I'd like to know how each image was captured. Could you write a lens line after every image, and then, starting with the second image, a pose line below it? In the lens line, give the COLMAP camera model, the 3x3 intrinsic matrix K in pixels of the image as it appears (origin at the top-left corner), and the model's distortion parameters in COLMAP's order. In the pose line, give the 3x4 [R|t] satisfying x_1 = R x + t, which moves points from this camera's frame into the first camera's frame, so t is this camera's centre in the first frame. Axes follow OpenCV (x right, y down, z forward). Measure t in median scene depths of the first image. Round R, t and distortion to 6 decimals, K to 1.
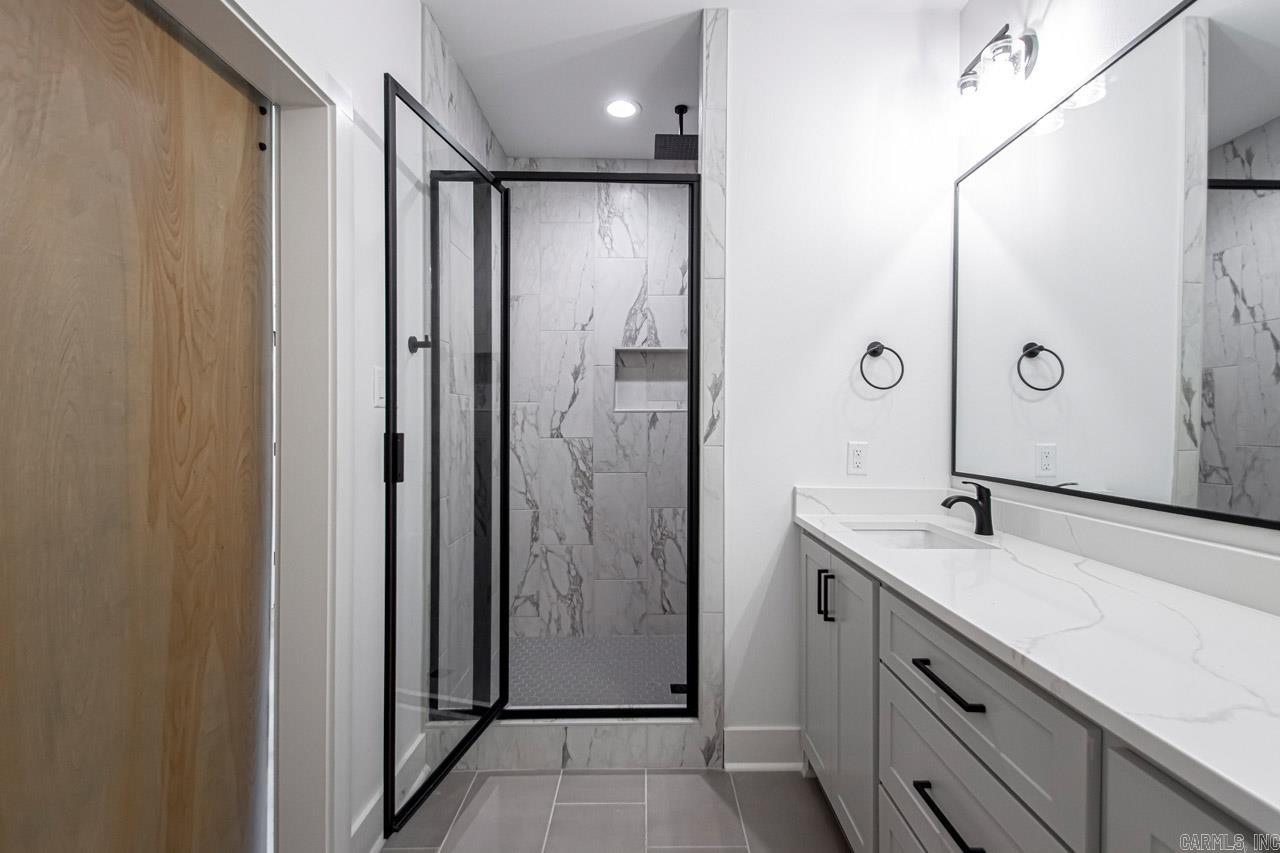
lens RADIAL K [[596.3, 0, 656.2], [0, 596.3, 403.4], [0, 0, 1]] dist [0.021973, -0.015324]
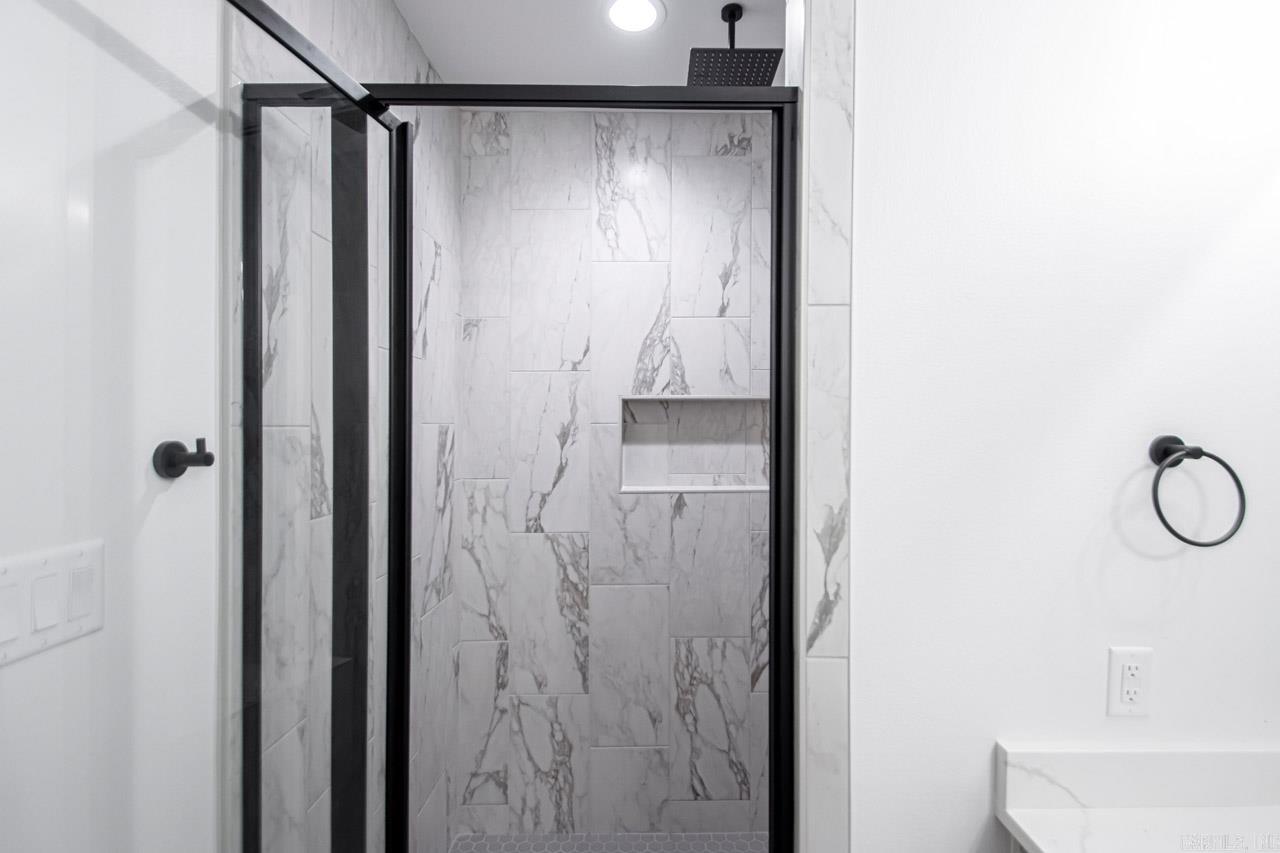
lens RADIAL K [[621.8, 0, 640.0], [0, 621.8, 426.5], [0, 0, 1]] dist [0.028157, -0.016597]
pose [[0.999175, 0.003135, -0.040491, -0.021182], [-0.002258, 0.999762, 0.021697, -0.078064], [0.040549, -0.021588, 0.998944, 0.315047]]
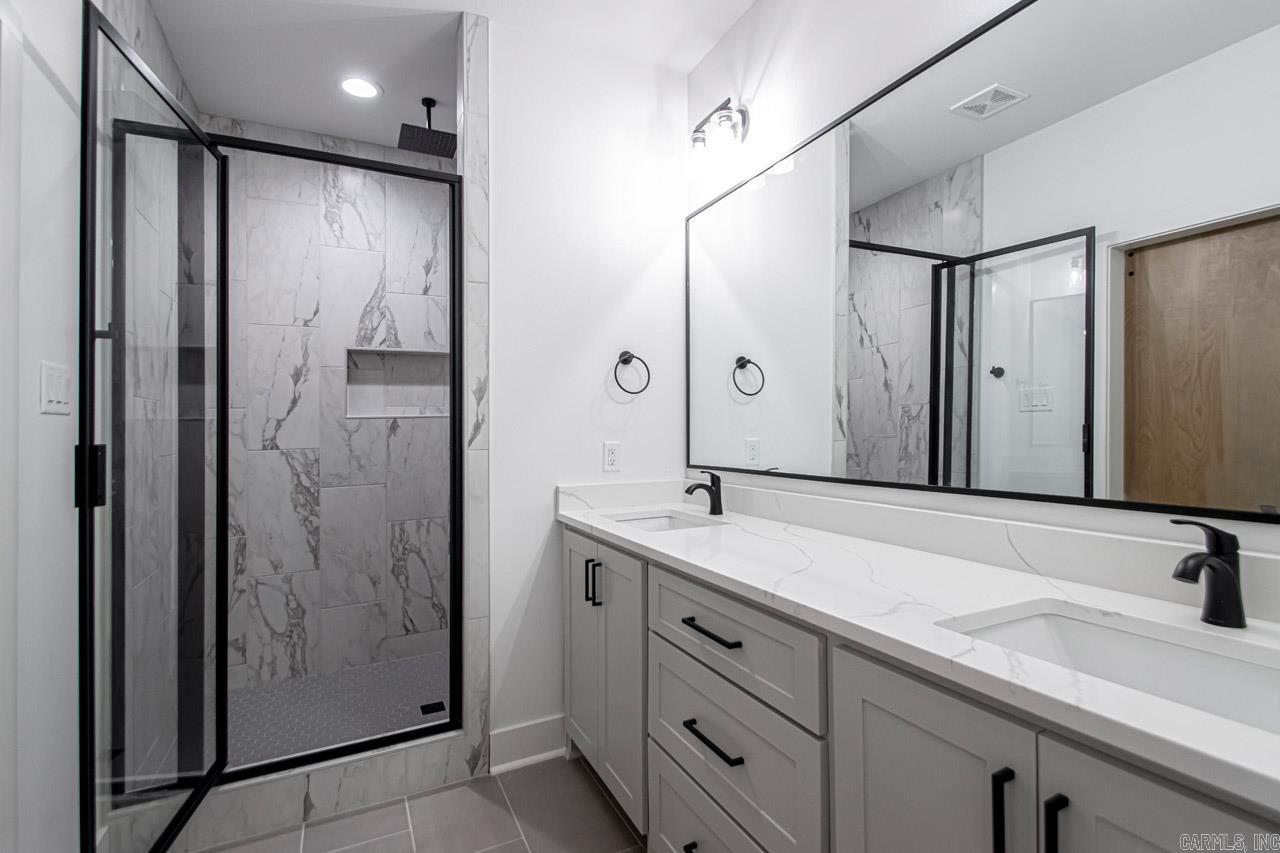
lens RADIAL K [[599.9, 0, 649.7], [0, 599.9, 400.5], [0, 0, 1]] dist [0.025368, -0.008085]
pose [[0.904249, -0.000232, 0.427005, -0.046600], [0.006902, 0.999877, -0.014072, 0.002999], [-0.426950, 0.015671, 0.904140, -0.020236]]
